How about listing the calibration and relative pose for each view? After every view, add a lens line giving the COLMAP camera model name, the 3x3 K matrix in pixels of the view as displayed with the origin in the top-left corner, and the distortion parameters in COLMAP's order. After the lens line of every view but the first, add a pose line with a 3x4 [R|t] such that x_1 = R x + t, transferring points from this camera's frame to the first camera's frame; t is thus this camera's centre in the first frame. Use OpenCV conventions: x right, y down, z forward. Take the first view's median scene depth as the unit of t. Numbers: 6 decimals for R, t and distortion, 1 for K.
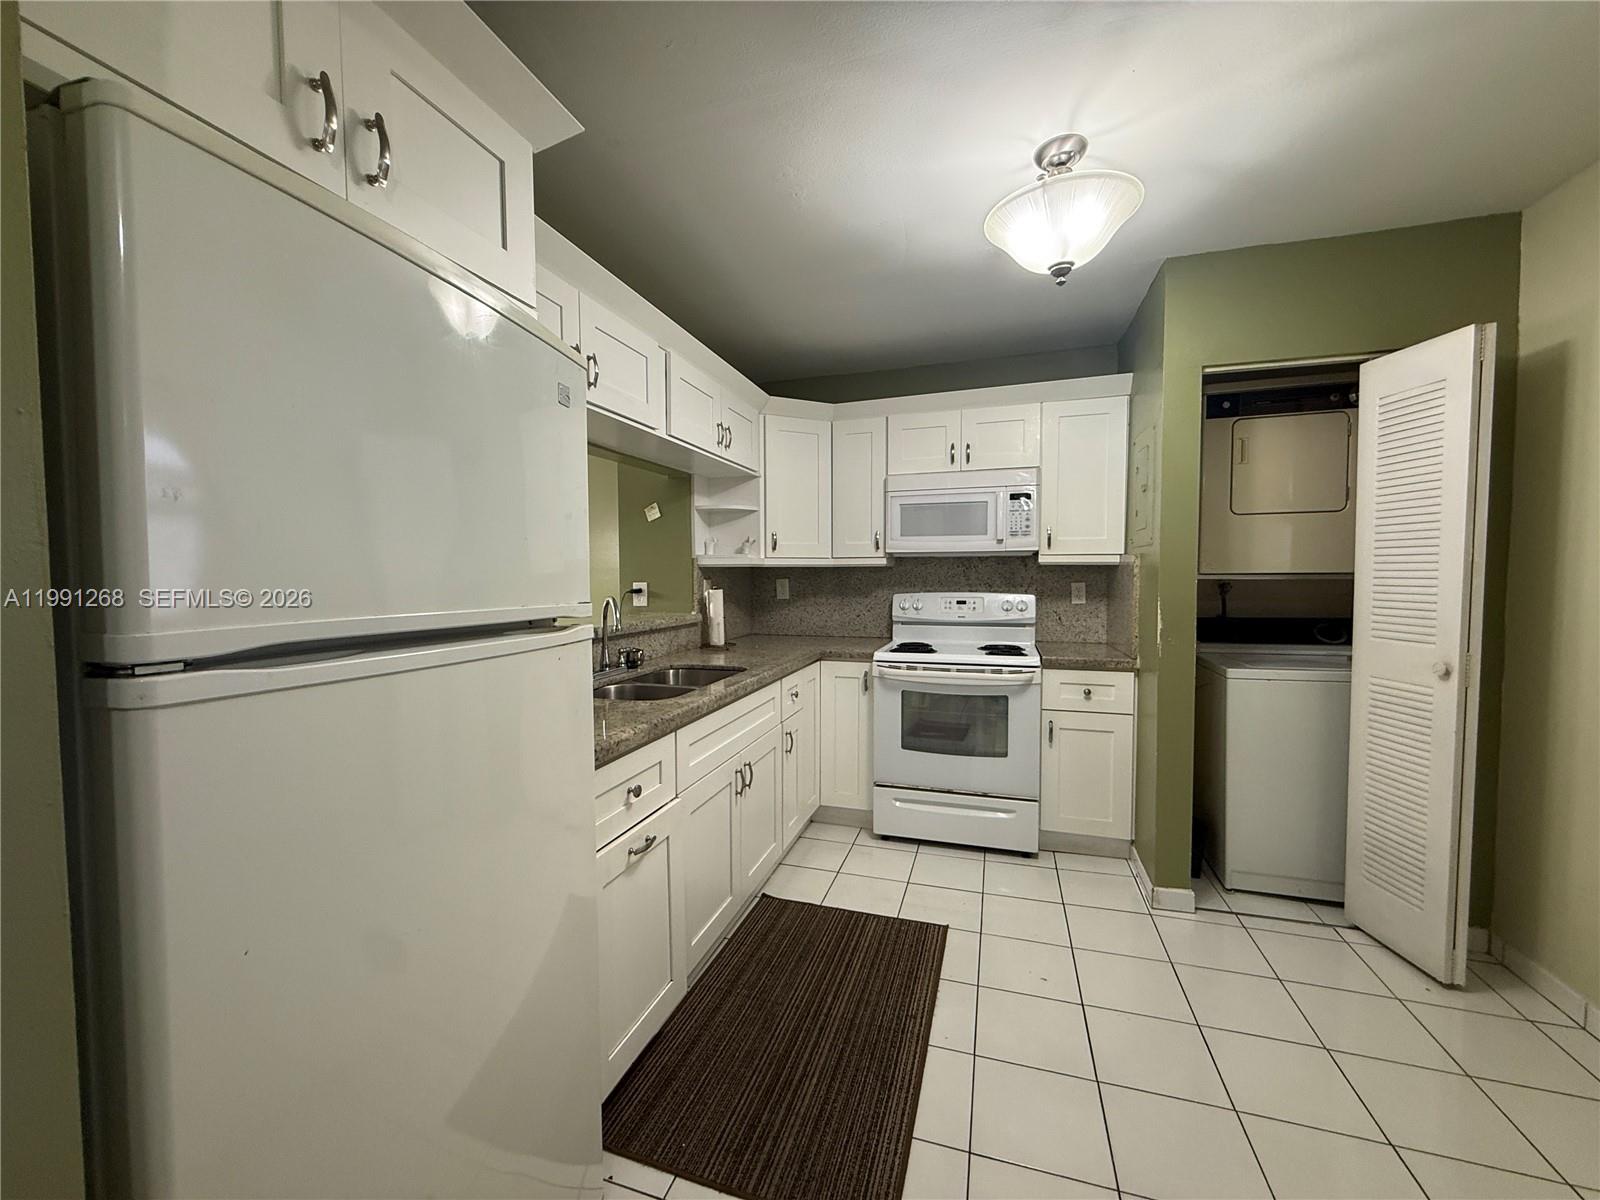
lens RADIAL K [[639.4, 0, 790.8], [0, 639.4, 601.5], [0, 0, 1]] dist [0.000597, 0.003136]
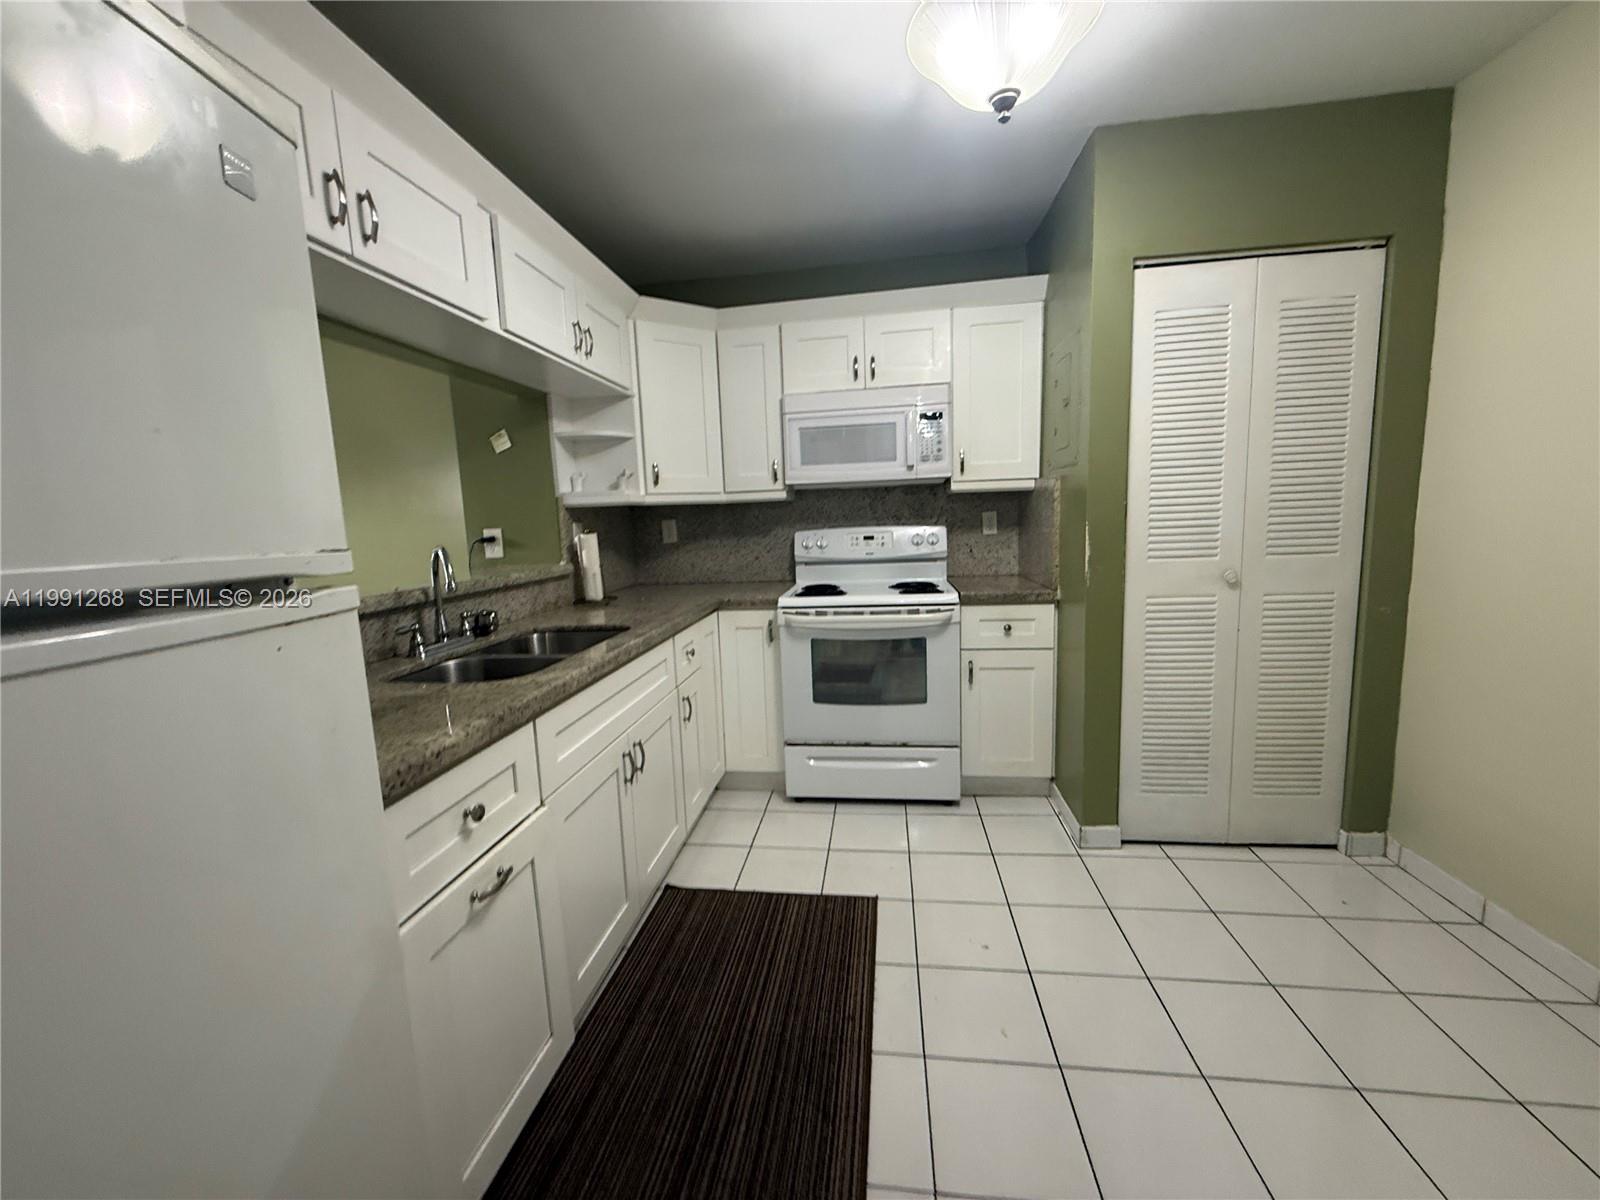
lens RADIAL K [[640.8, 0, 791.9], [0, 640.8, 602.5], [0, 0, 1]] dist [0.001255, 0.000095]
pose [[0.984173, -0.057174, 0.167732, -0.000201], [0.042200, 0.994909, 0.091518, 0.005895], [-0.172111, -0.082991, 0.981575, 0.139073]]
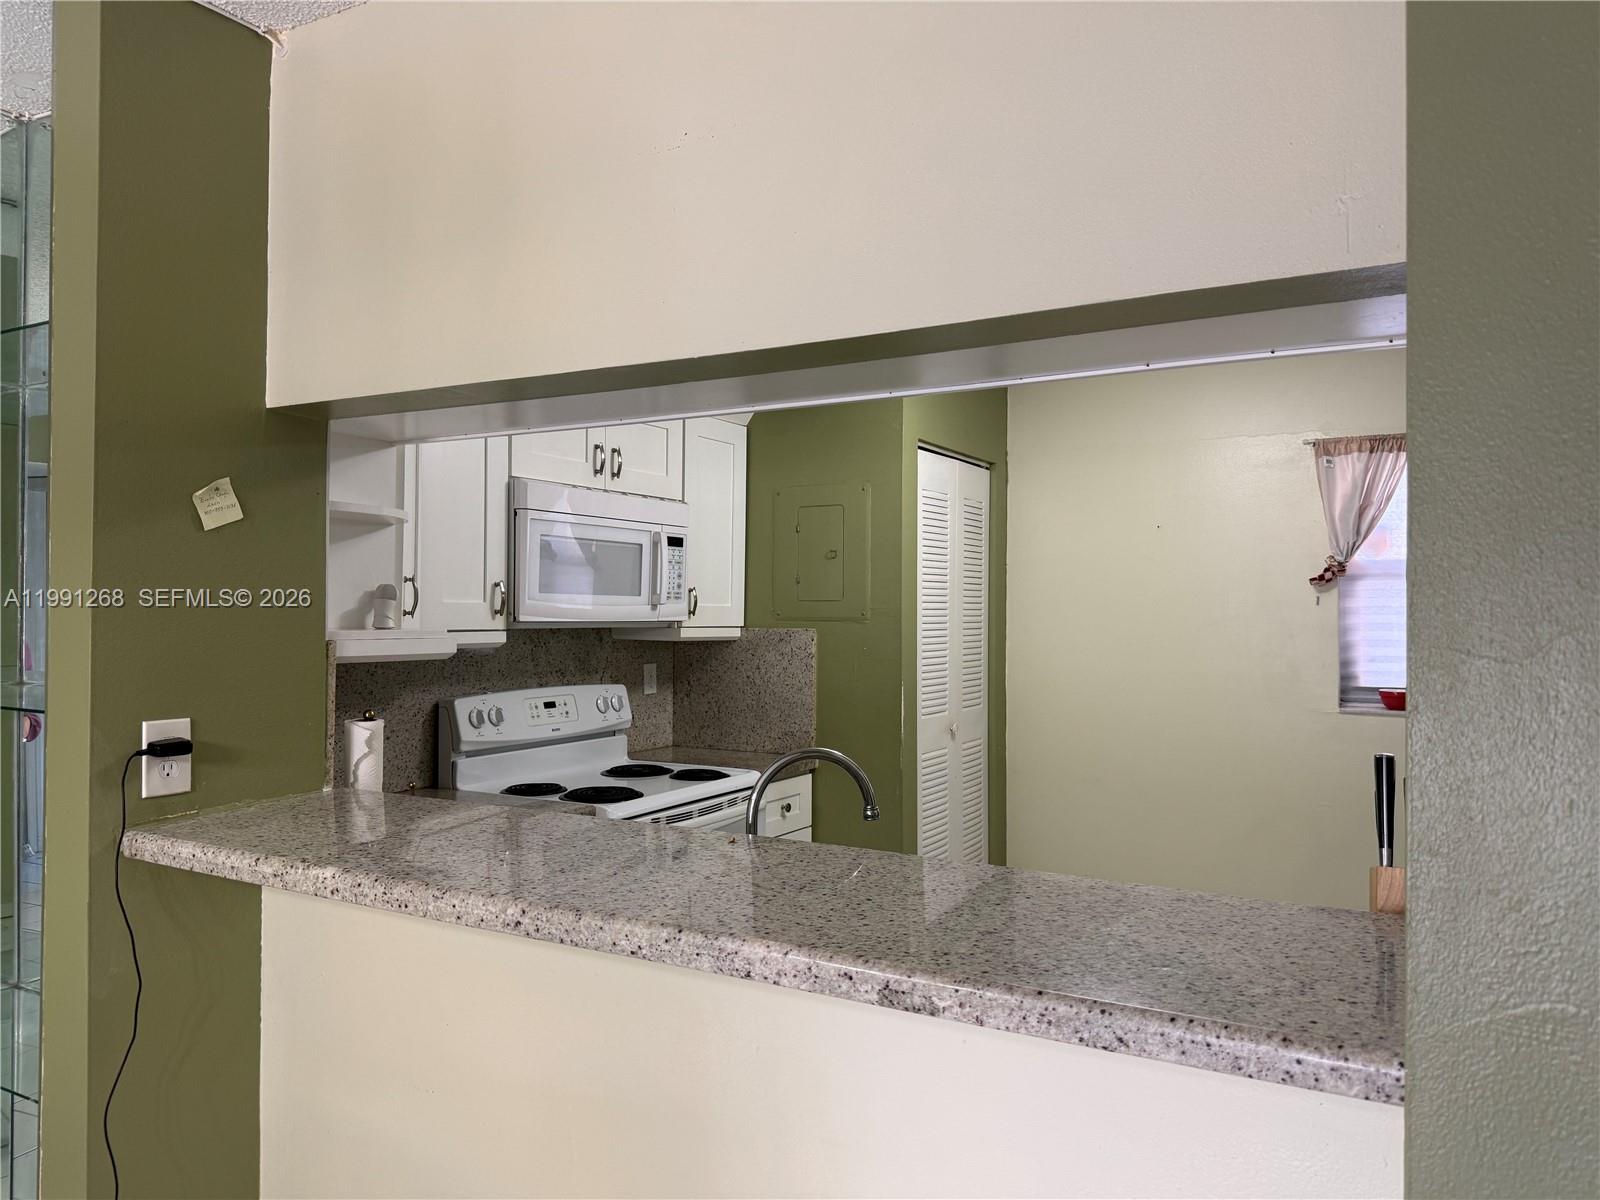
lens RADIAL K [[1122.2, 0, 808.9], [0, 1122.2, 607.6], [0, 0, 1]] dist [0.178229, -0.349953]
pose [[0.205234, 0.008615, 0.978675, -0.860613], [0.036050, 0.999216, -0.016356, -0.076369], [-0.978049, 0.038638, 0.204762, 0.679123]]
